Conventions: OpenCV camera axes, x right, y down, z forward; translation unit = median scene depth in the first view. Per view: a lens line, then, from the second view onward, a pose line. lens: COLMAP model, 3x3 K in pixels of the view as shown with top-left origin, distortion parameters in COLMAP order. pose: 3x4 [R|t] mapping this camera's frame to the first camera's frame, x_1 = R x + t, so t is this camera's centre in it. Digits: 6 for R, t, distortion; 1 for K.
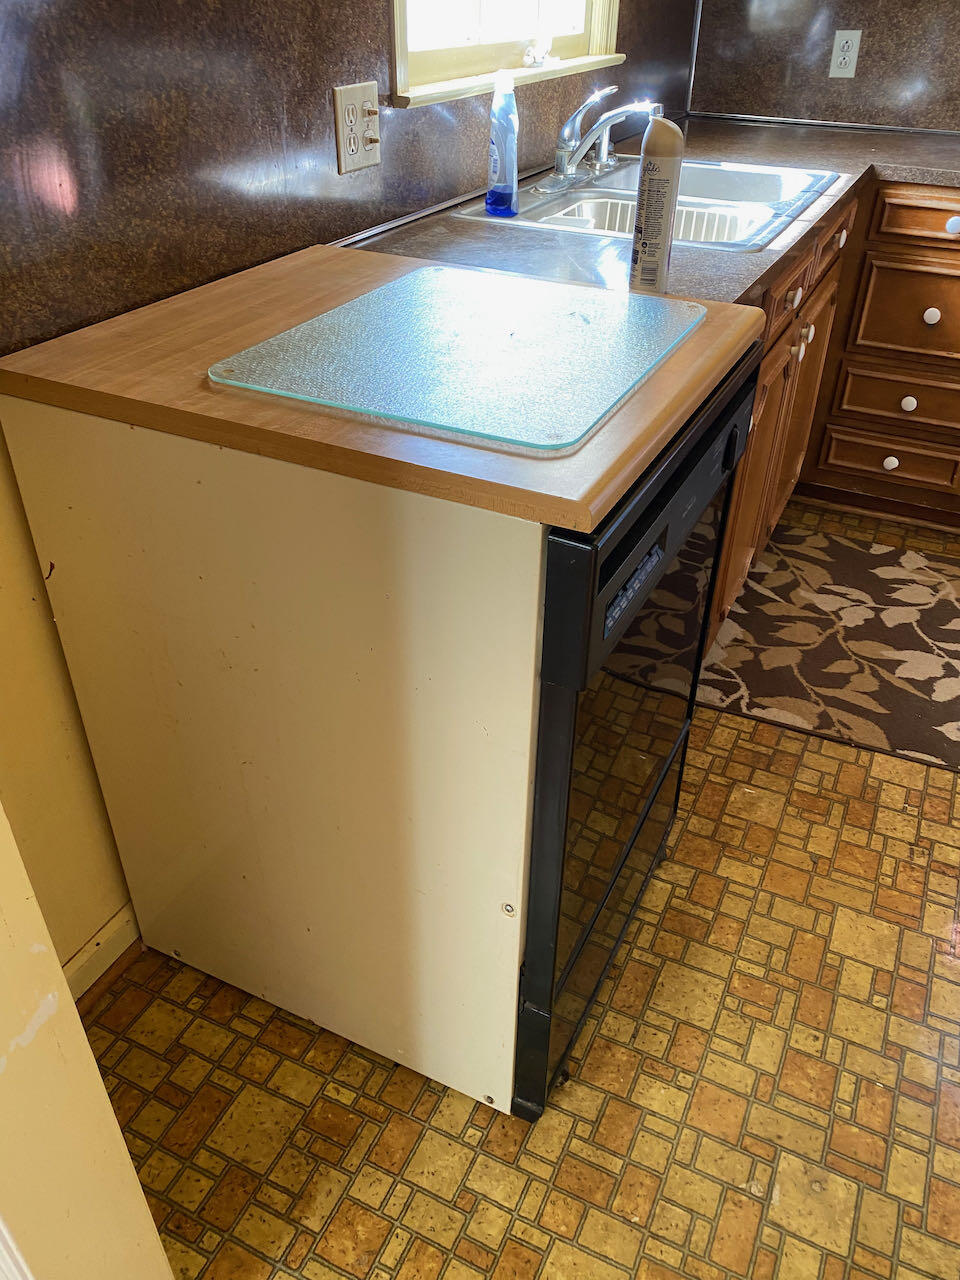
lens RADIAL K [[954.2, 0, 482.7], [0, 954.2, 666.9], [0, 0, 1]] dist [0.016395, -0.001179]
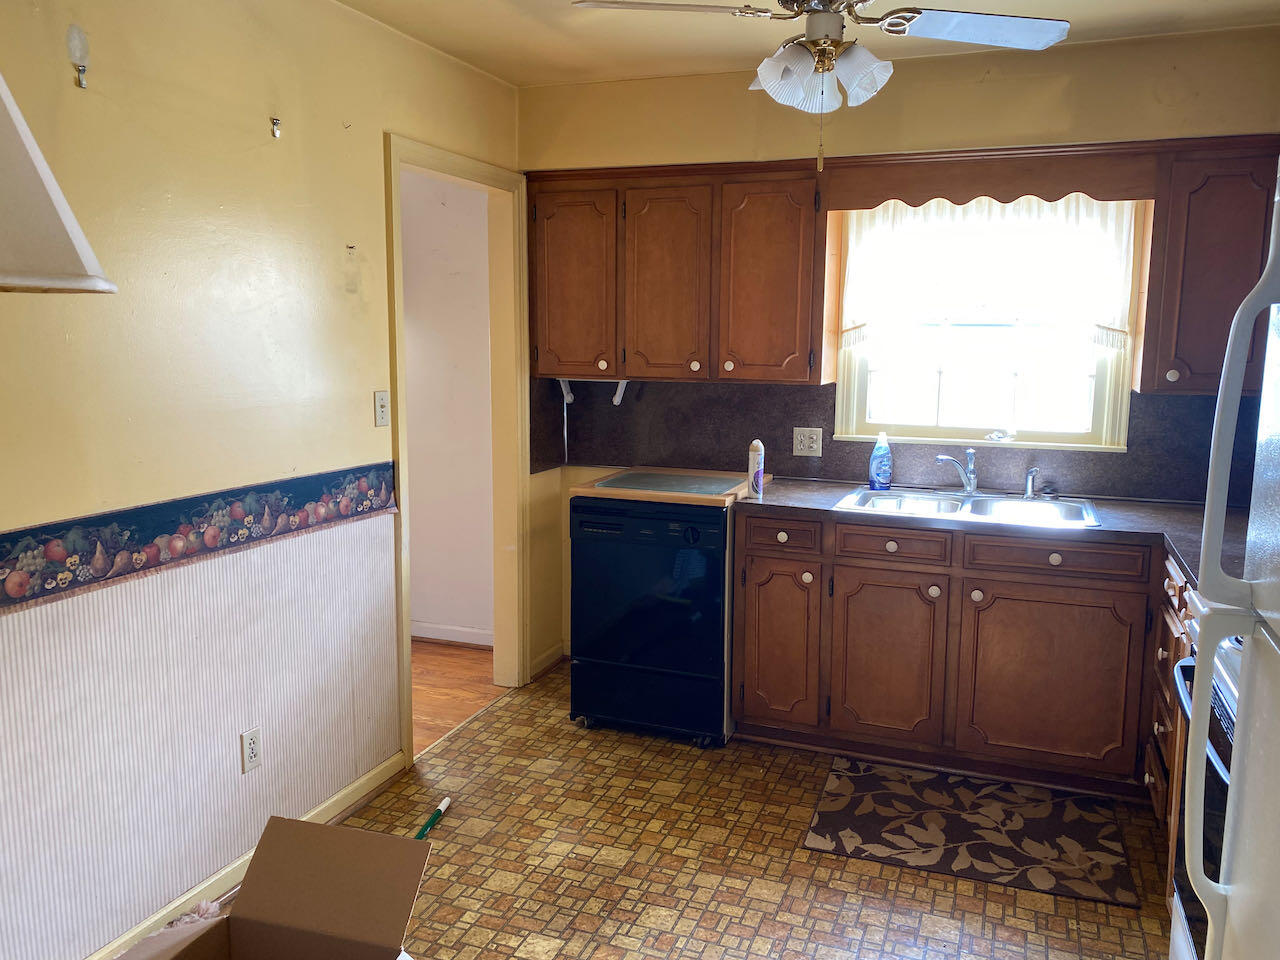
lens RADIAL K [[965.6, 0, 636.9], [0, 965.6, 479.3], [0, 0, 1]] dist [0.017184, -0.015004]
pose [[0.066921, 0.128821, -0.989407, 1.649692], [-0.597787, 0.799127, 0.063614, -0.235838], [0.798857, 0.587197, 0.130486, 0.205094]]
